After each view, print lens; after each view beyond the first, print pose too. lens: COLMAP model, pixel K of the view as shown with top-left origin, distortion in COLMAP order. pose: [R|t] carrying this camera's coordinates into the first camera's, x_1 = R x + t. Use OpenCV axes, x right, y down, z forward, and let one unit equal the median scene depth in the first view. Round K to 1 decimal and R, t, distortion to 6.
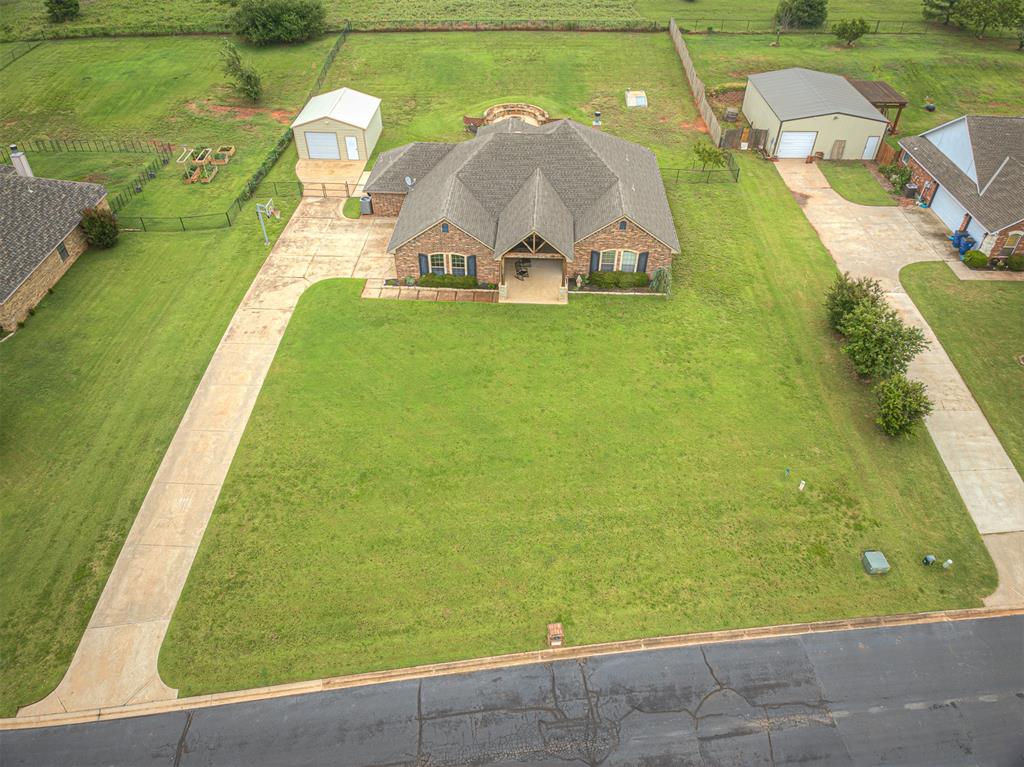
lens RADIAL K [[704.7, 0, 507.8], [0, 704.7, 380.3], [0, 0, 1]] dist [0.070225, -0.098029]
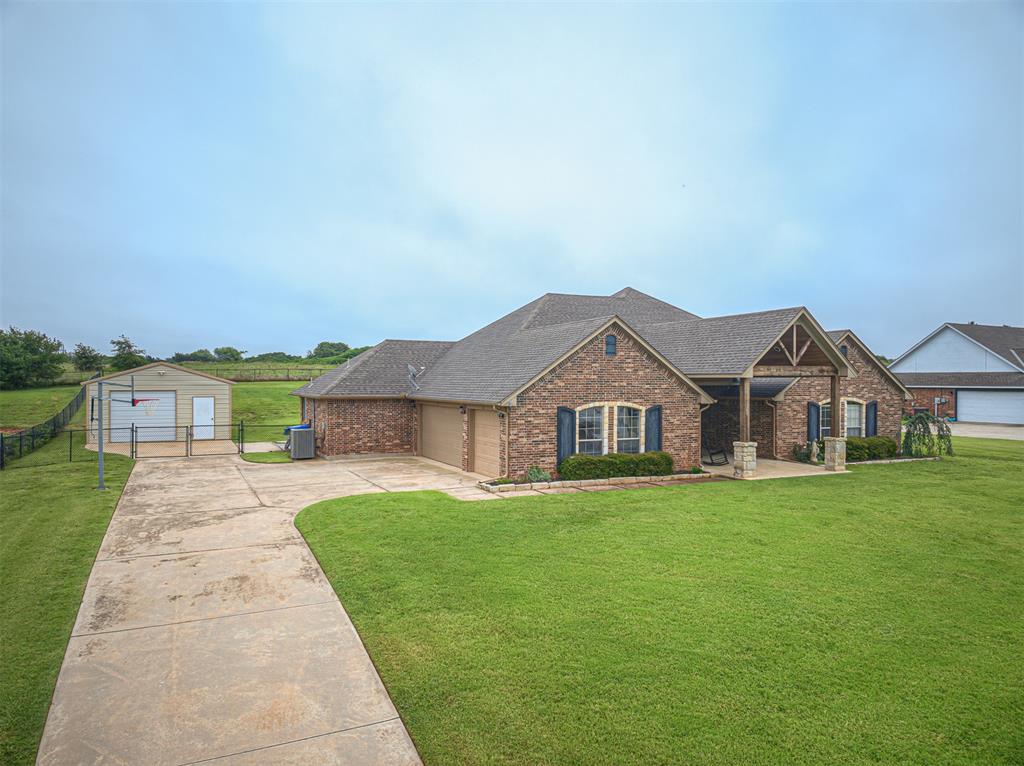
lens RADIAL K [[700.9, 0, 520.2], [0, 700.9, 388.6], [0, 0, 1]] dist [0.076353, -0.112825]
pose [[0.877909, -0.011017, 0.478701, -0.359250], [0.309291, 0.776238, -0.549357, 0.049035], [-0.365534, 0.630344, 0.684874, 0.693245]]
